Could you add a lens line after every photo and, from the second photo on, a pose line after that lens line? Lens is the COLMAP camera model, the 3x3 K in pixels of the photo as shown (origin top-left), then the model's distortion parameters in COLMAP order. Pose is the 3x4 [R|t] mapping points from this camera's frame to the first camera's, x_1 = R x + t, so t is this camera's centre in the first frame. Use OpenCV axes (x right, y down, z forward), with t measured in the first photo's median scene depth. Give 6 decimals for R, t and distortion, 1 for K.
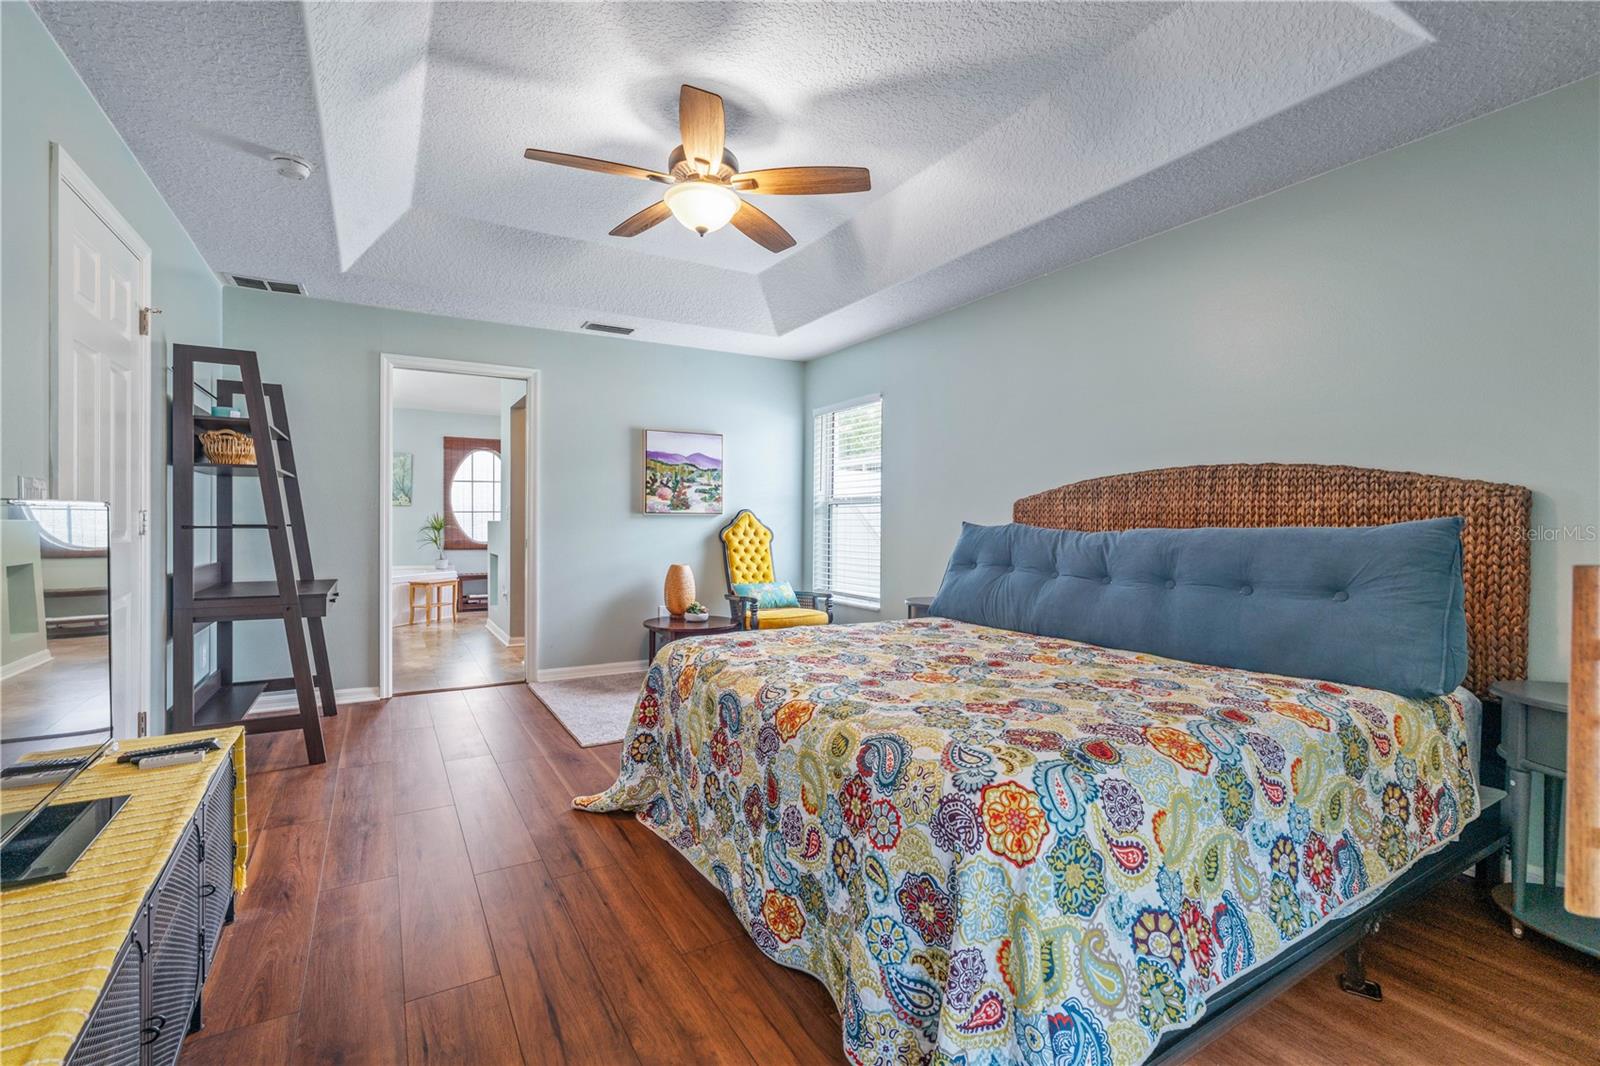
lens RADIAL K [[719.5, 0, 807.8], [0, 719.5, 531.1], [0, 0, 1]] dist [-0.002101, -0.000118]
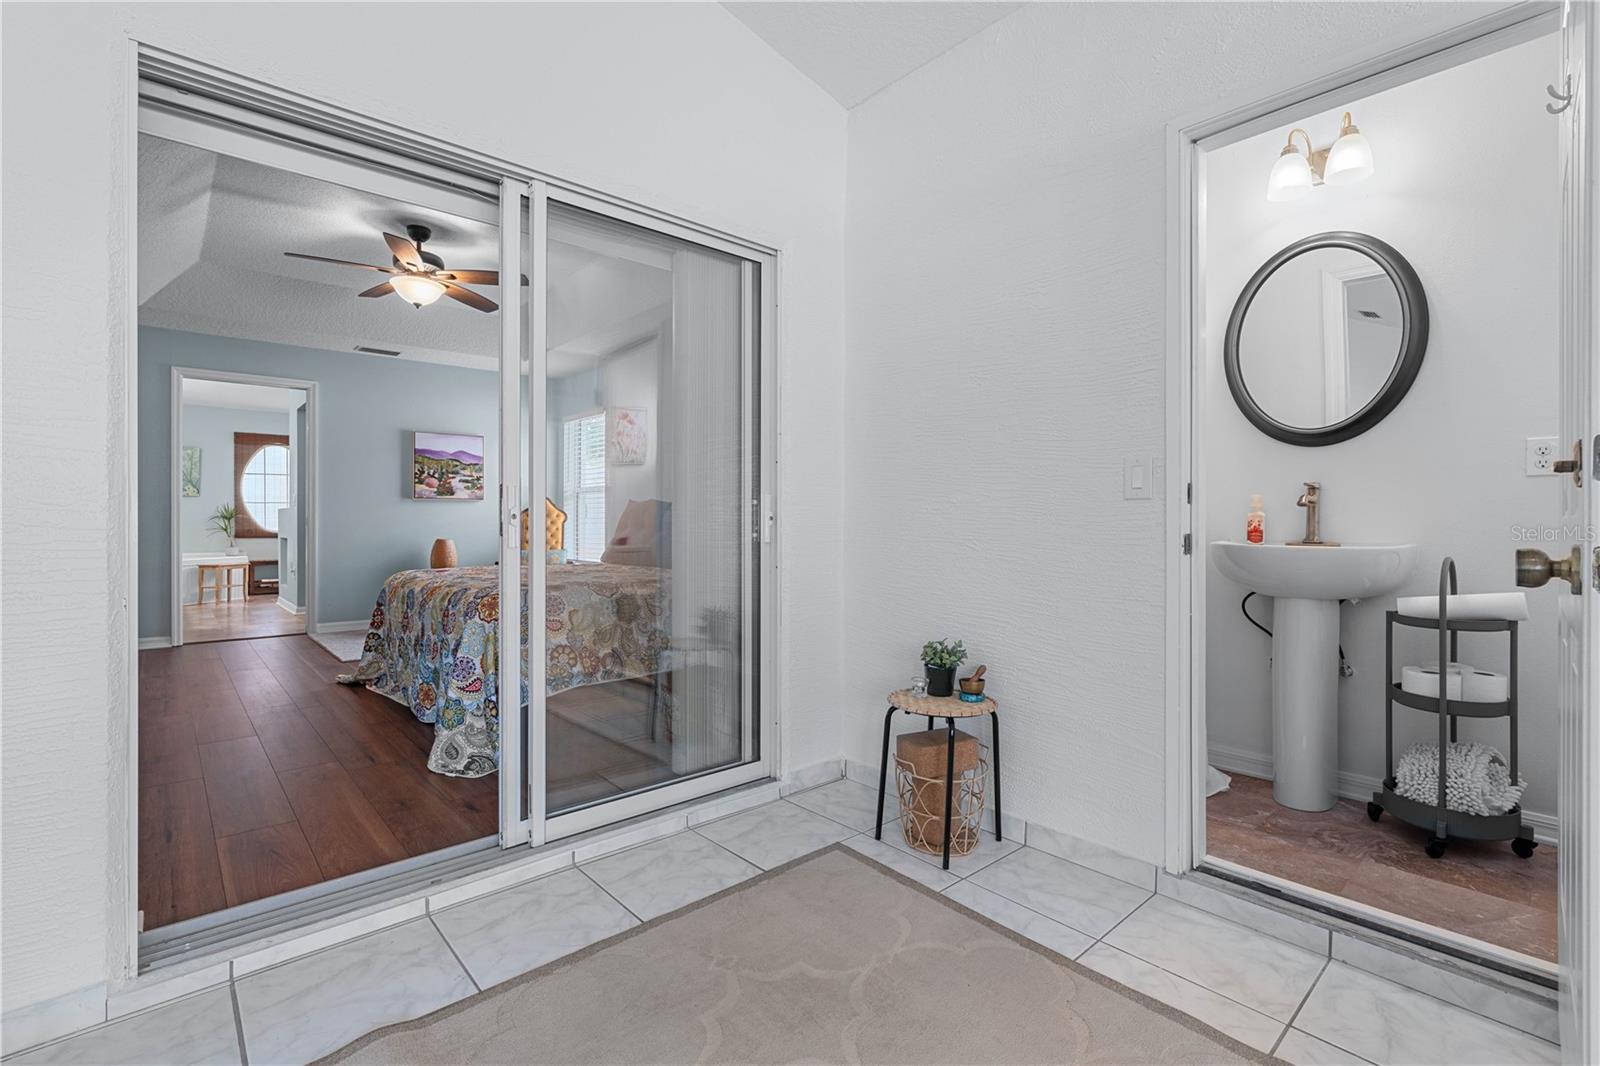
lens RADIAL K [[716.2, 0, 797.6], [0, 716.2, 525.3], [0, 0, 1]] dist [-0.000147, -0.000243]
pose [[0.981531, -0.007298, 0.191162, 0.184771], [0.008728, 0.999940, -0.006643, 0.035188], [-0.191102, 0.008189, 0.981536, -0.337966]]
